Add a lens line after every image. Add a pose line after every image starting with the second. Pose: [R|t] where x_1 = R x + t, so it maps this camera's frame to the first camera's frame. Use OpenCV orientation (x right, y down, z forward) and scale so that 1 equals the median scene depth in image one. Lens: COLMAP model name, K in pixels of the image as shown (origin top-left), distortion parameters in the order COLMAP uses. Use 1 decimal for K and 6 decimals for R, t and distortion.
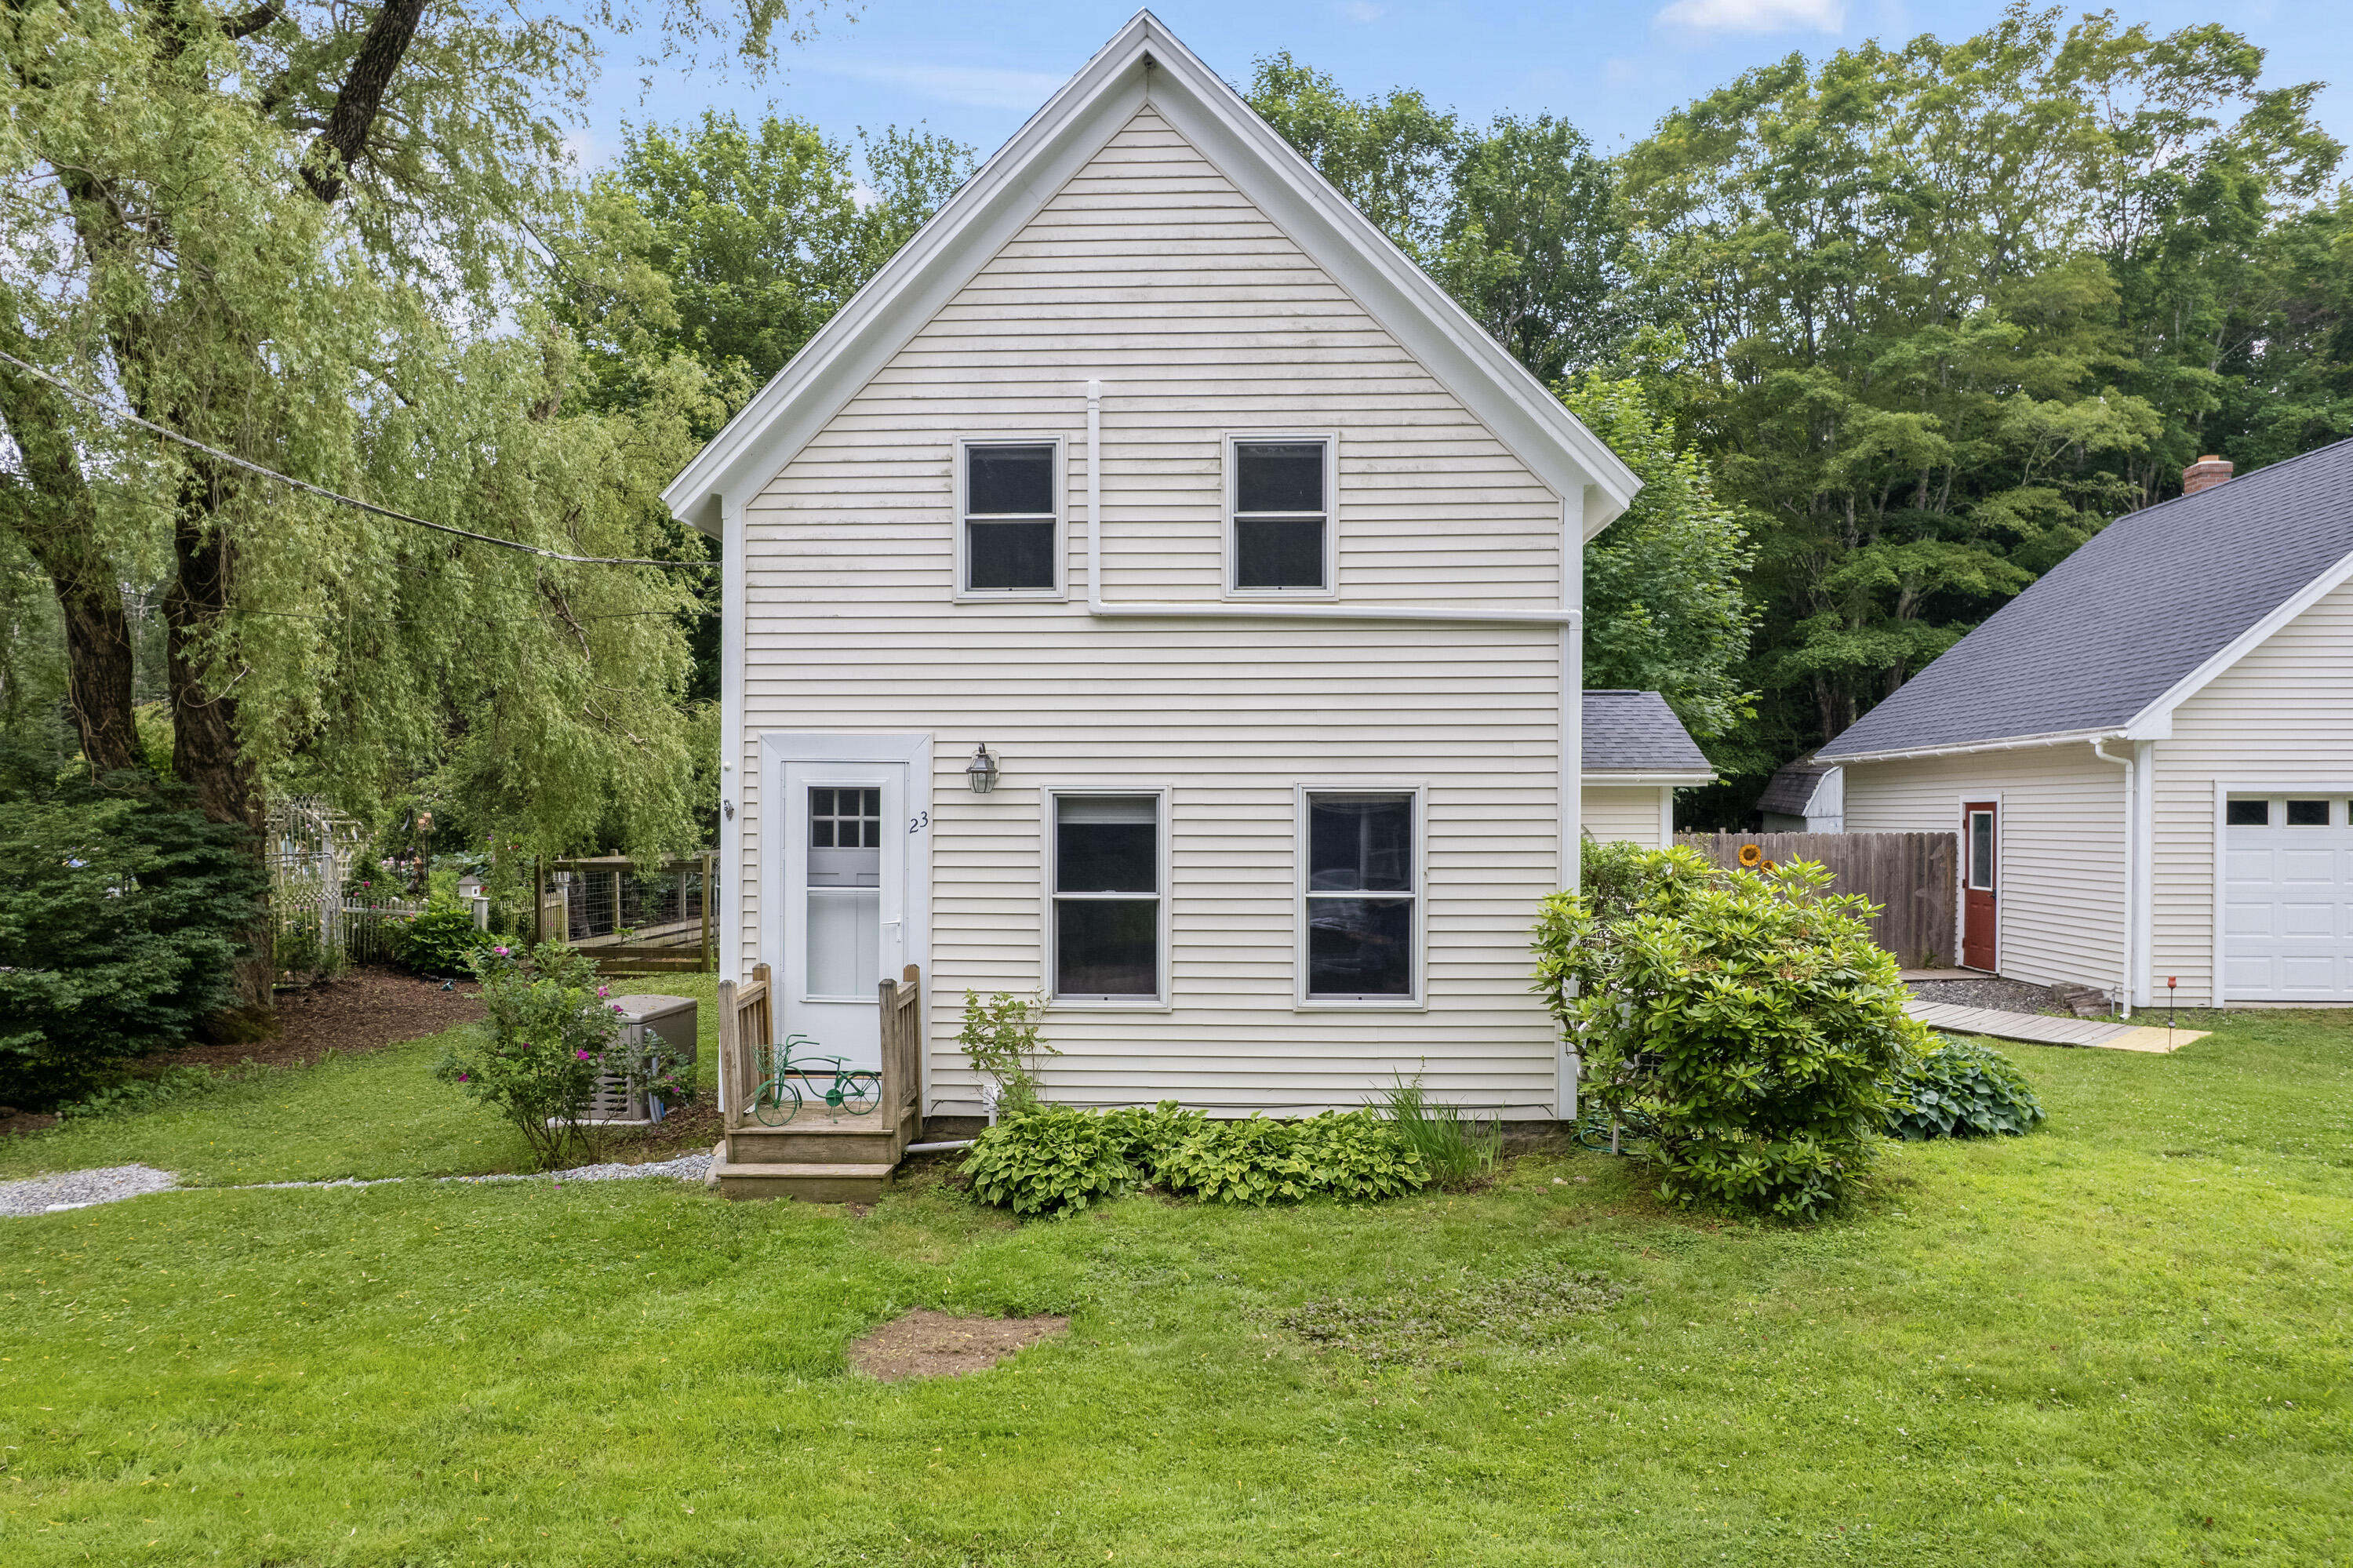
lens RADIAL K [[1507.5, 0, 1168.1], [0, 1507.5, 853.5], [0, 0, 1]] dist [-0.058249, 0.050765]
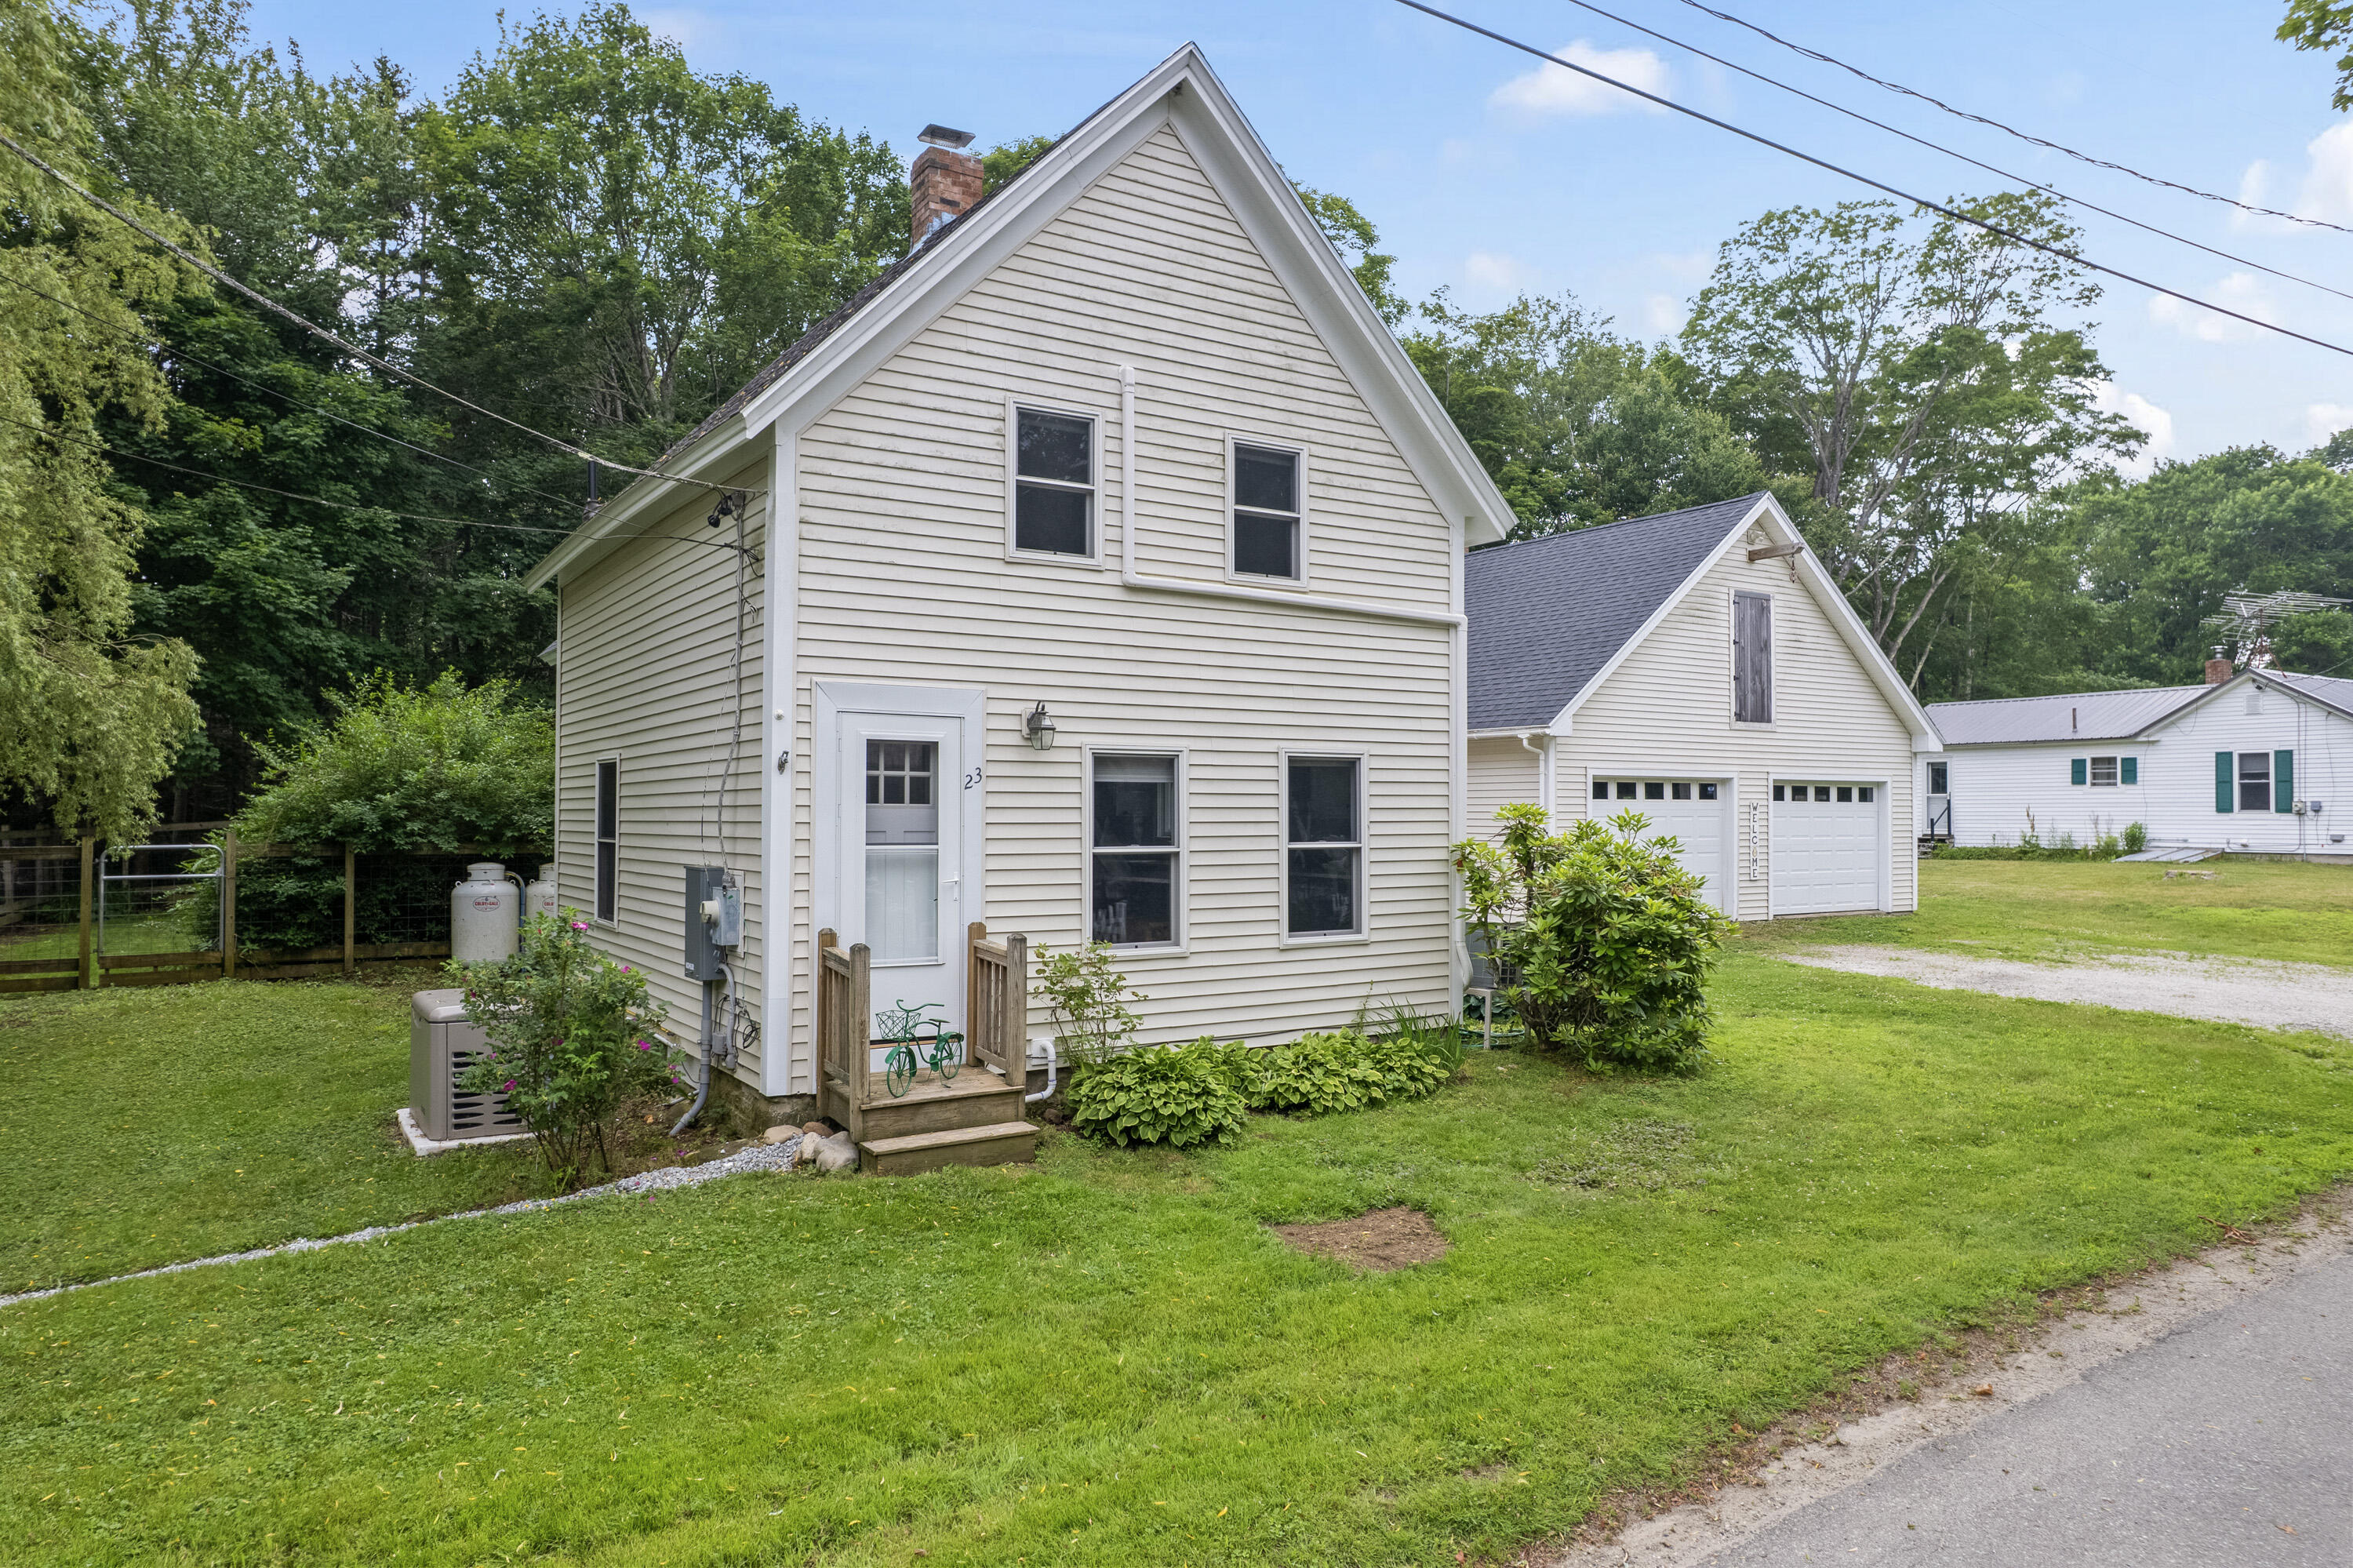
lens RADIAL K [[1507.5, 0, 1171.6], [0, 1507.5, 798.7], [0, 0, 1]] dist [-0.058249, 0.050765]
pose [[0.814112, 0.004915, 0.580688, -0.638034], [0.014384, 0.999487, -0.028625, 0.022878], [-0.580530, 0.031657, 0.813623, 0.122526]]
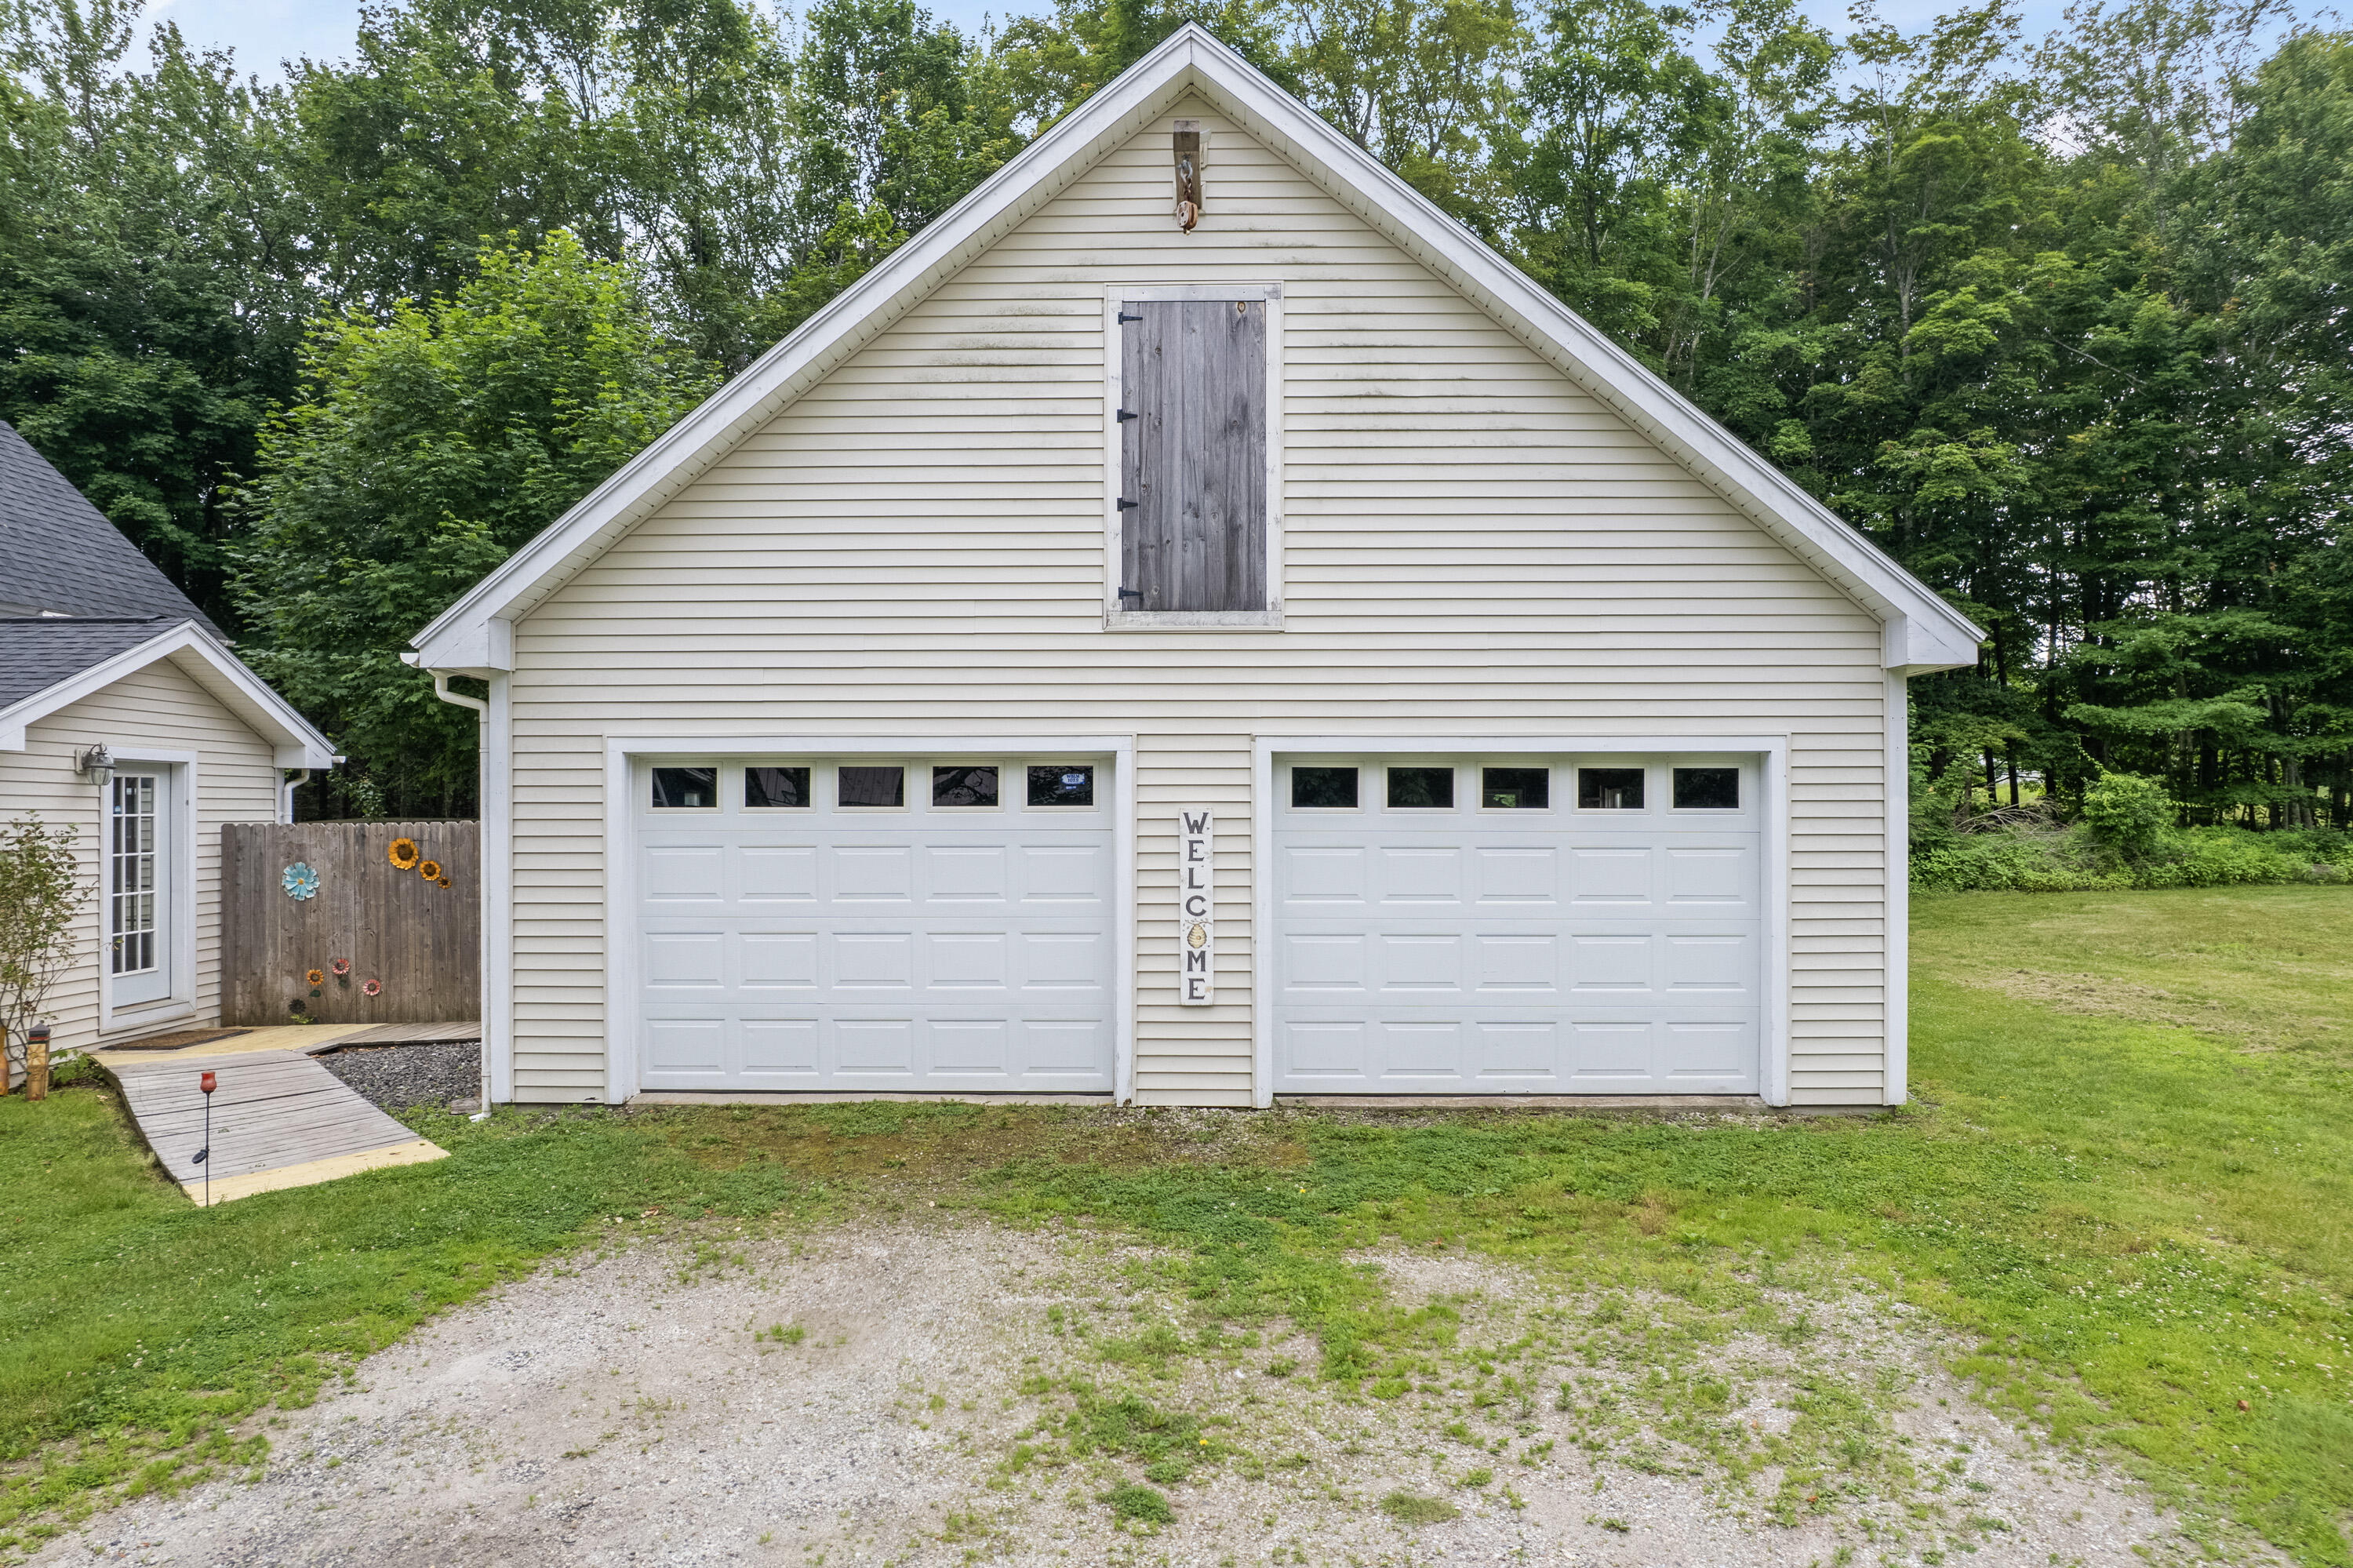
lens RADIAL K [[1507.5, 0, 1178.7], [0, 1507.5, 797.0], [0, 0, 1]] dist [-0.058249, 0.050765]
pose [[0.999249, -0.002615, 0.038658, 1.382817], [0.003899, 0.999442, -0.033177, -0.002610], [-0.038550, 0.033303, 0.998702, 0.552083]]
